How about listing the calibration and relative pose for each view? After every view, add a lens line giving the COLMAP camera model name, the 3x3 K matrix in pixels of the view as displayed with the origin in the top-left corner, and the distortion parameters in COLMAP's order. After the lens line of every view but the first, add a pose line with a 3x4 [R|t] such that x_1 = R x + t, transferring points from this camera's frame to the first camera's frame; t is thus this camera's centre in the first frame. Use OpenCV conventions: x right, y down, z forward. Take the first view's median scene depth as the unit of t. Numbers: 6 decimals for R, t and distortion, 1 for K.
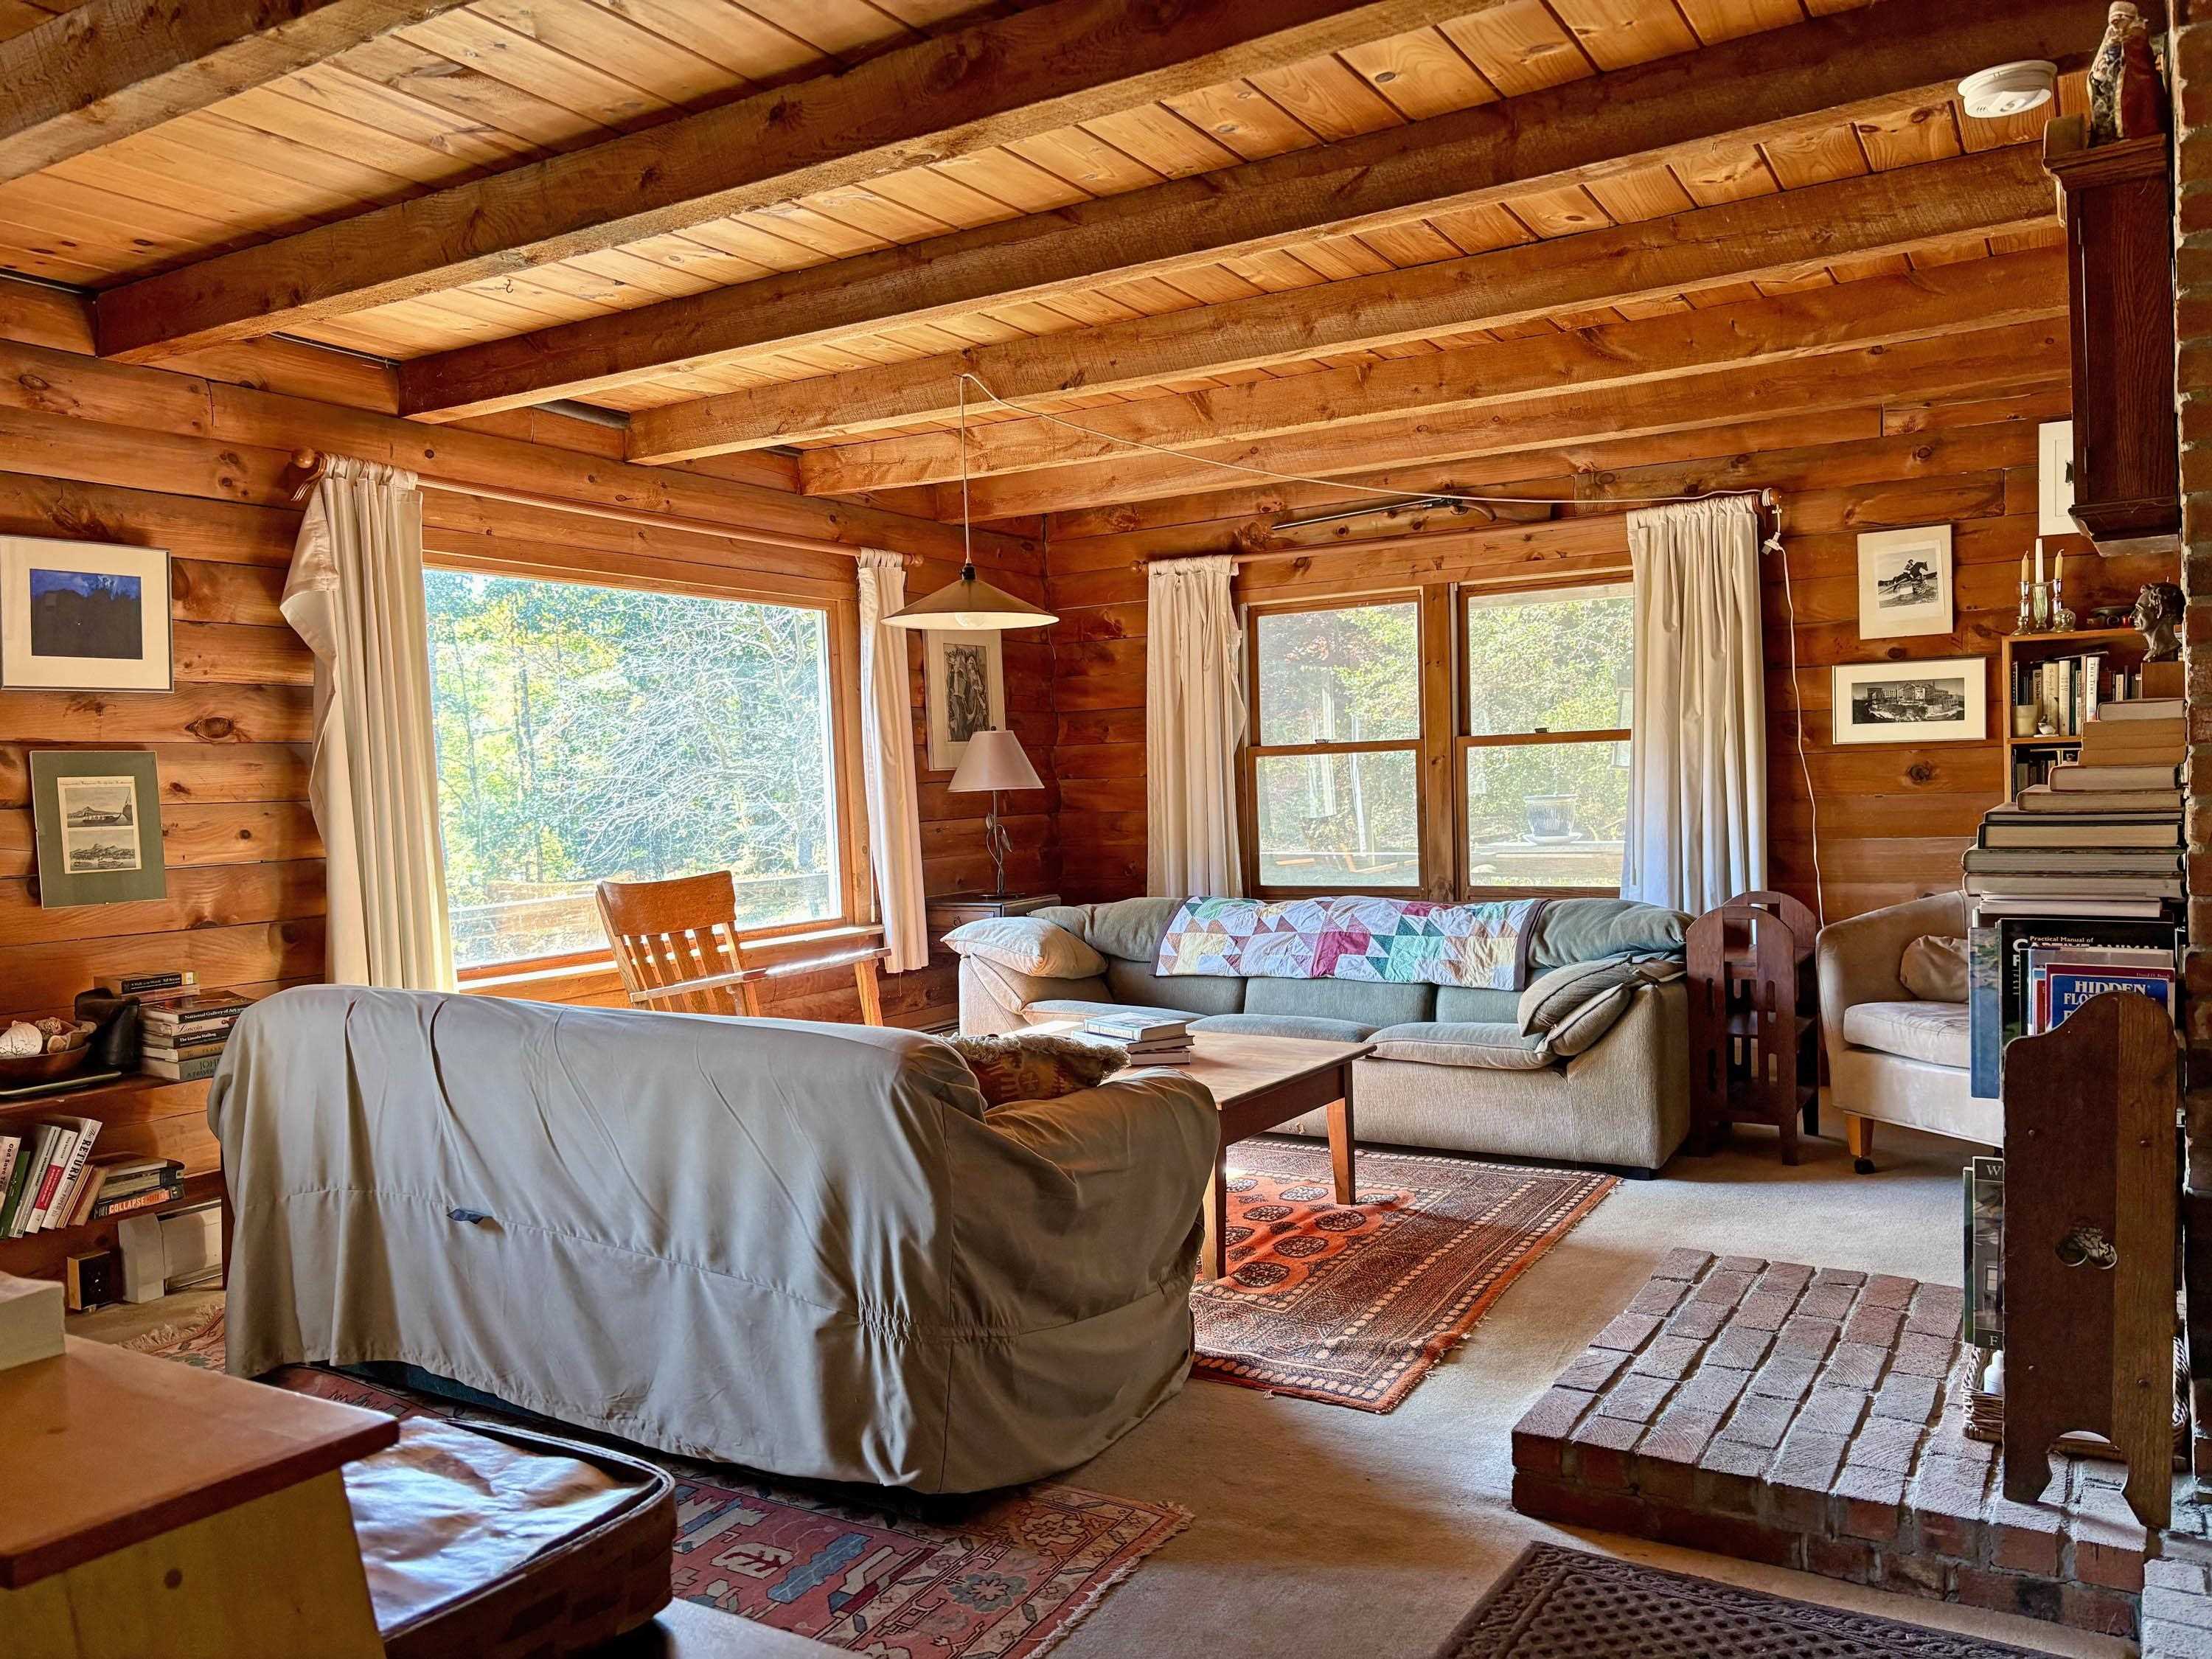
lens RADIAL K [[1658.5, 0, 1106.0], [0, 1658.5, 829.5], [0, 0, 1]] dist [0.006271, 0.002979]
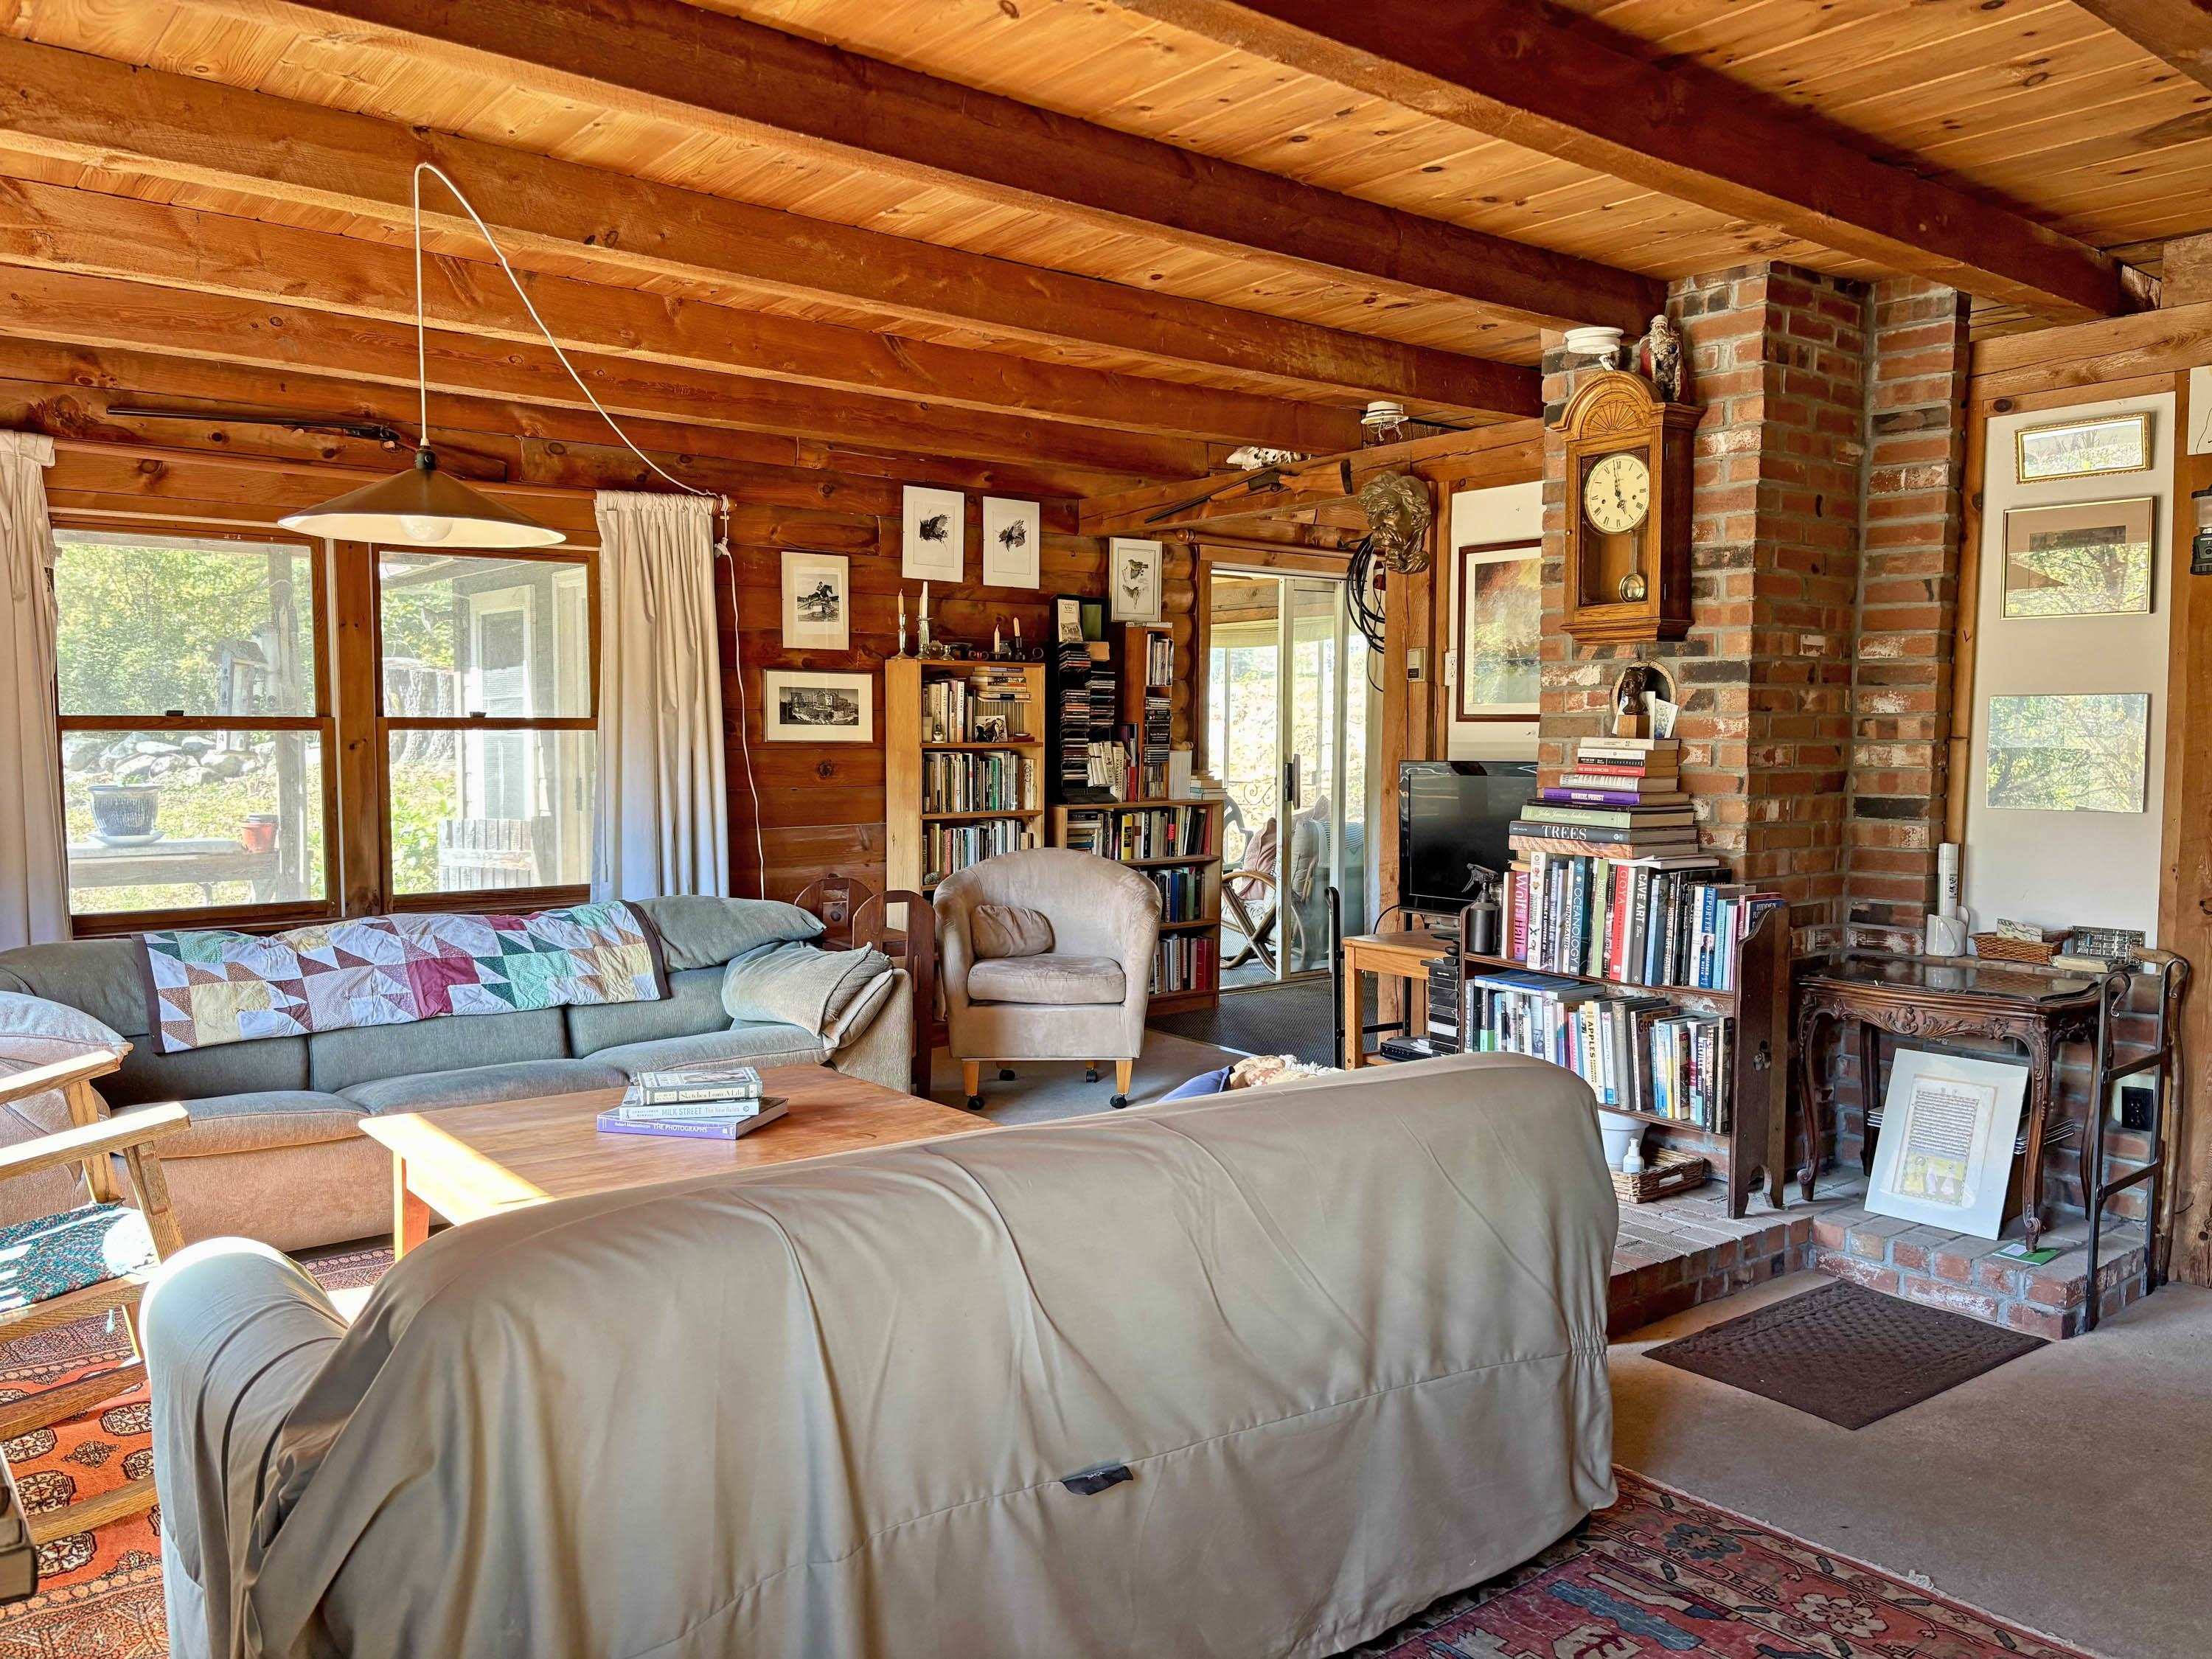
lens RADIAL K [[1670.7, 0, 1106.0], [0, 1670.7, 829.5], [0, 0, 1]] dist [0.043699, -0.004515]
pose [[0.343507, -0.023689, 0.938851, -0.526336], [0.014505, 0.999696, 0.019918, -0.012951], [-0.939038, 0.006776, 0.343746, 0.423128]]
